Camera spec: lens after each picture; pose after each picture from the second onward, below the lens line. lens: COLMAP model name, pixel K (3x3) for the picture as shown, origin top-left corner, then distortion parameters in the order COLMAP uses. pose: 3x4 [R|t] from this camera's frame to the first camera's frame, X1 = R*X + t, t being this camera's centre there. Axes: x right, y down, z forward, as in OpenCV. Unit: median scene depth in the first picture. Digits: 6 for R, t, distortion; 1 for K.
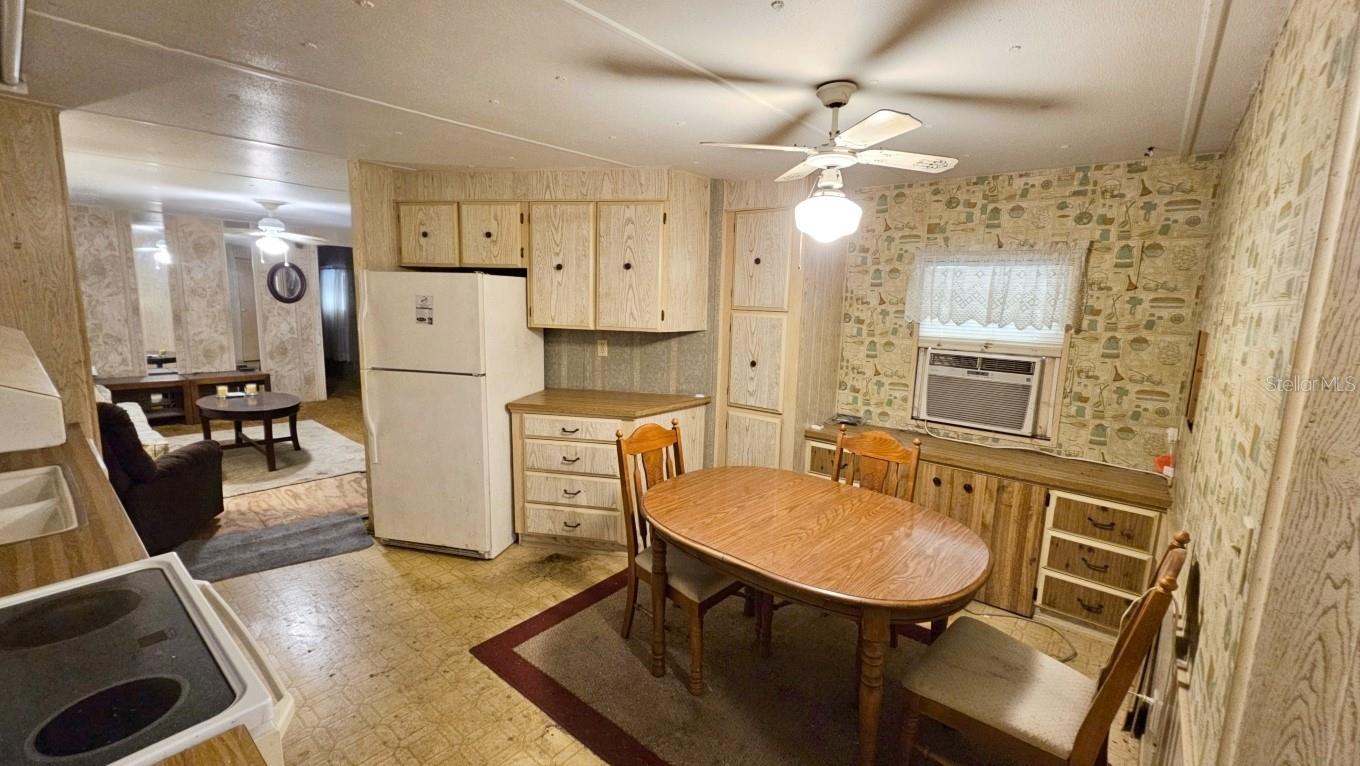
lens RADIAL K [[558.9, 0, 681.5], [0, 558.9, 380.4], [0, 0, 1]] dist [-0.003086, 0.000121]
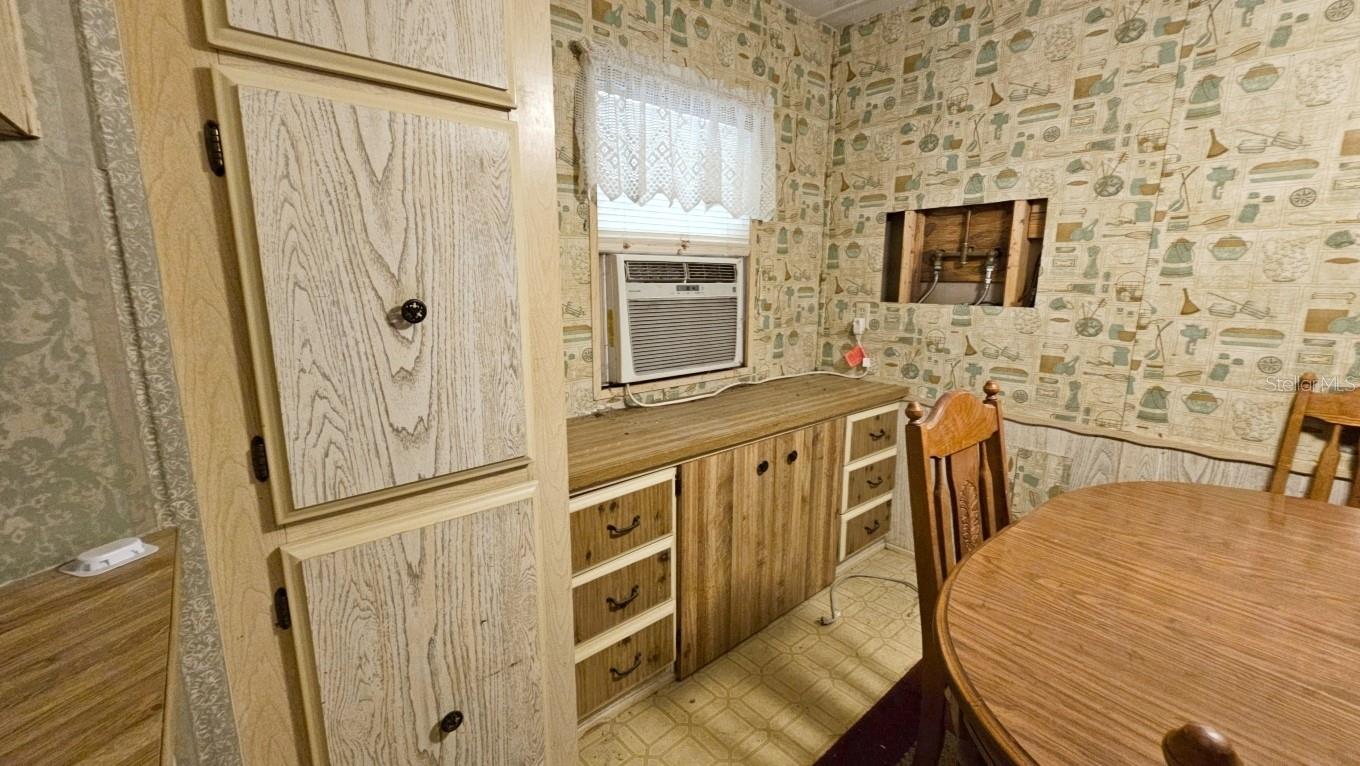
lens RADIAL K [[558.9, 0, 681.5], [0, 558.9, 380.4], [0, 0, 1]] dist [-0.003086, 0.000121]
pose [[0.142324, -0.209588, 0.967376, -0.108262], [0.149046, 0.970720, 0.188384, -0.033161], [-0.978534, 0.117372, 0.169395, 0.958747]]
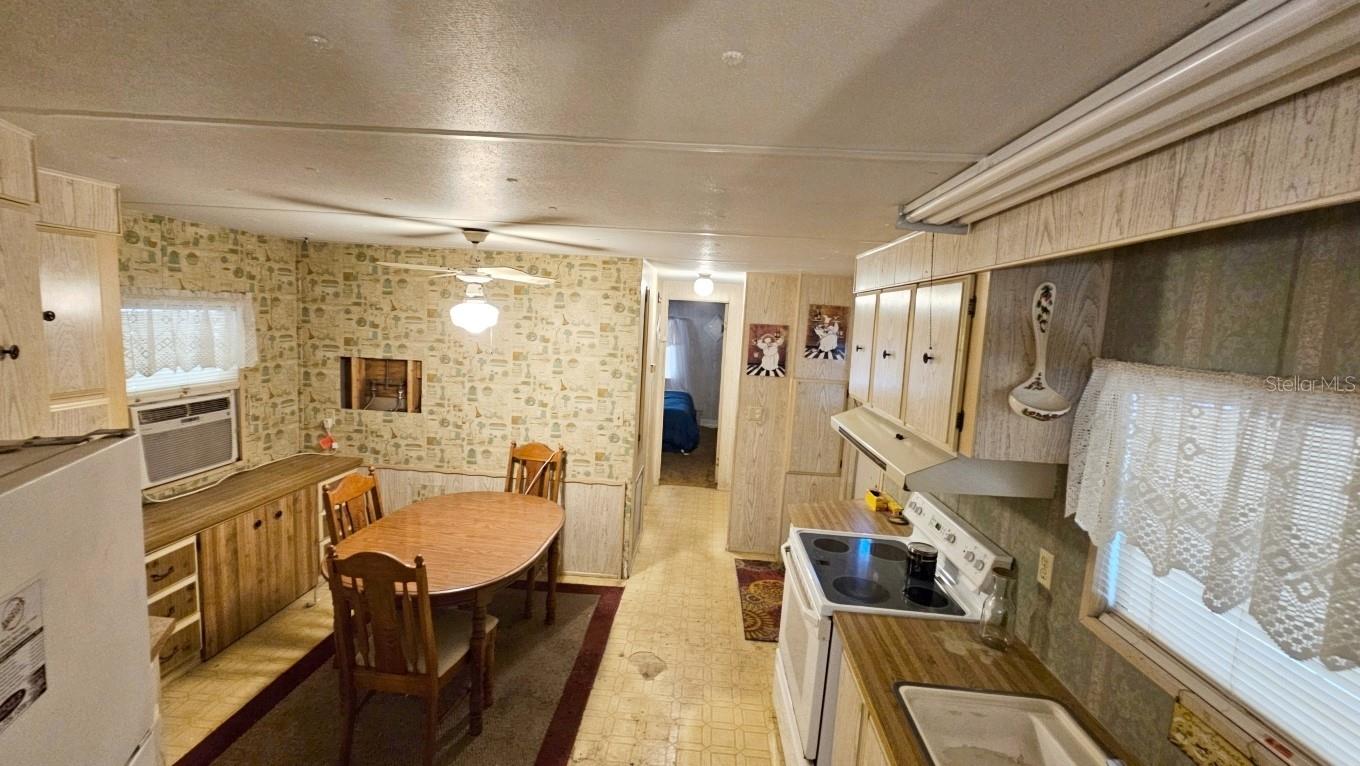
lens RADIAL K [[558.9, 0, 681.5], [0, 558.9, 380.4], [0, 0, 1]] dist [-0.003086, 0.000121]
pose [[-0.597439, -0.151268, 0.787518, -0.776971], [0.050643, 0.972970, 0.225310, -0.268948], [-0.800314, 0.174491, -0.573630, 0.904152]]
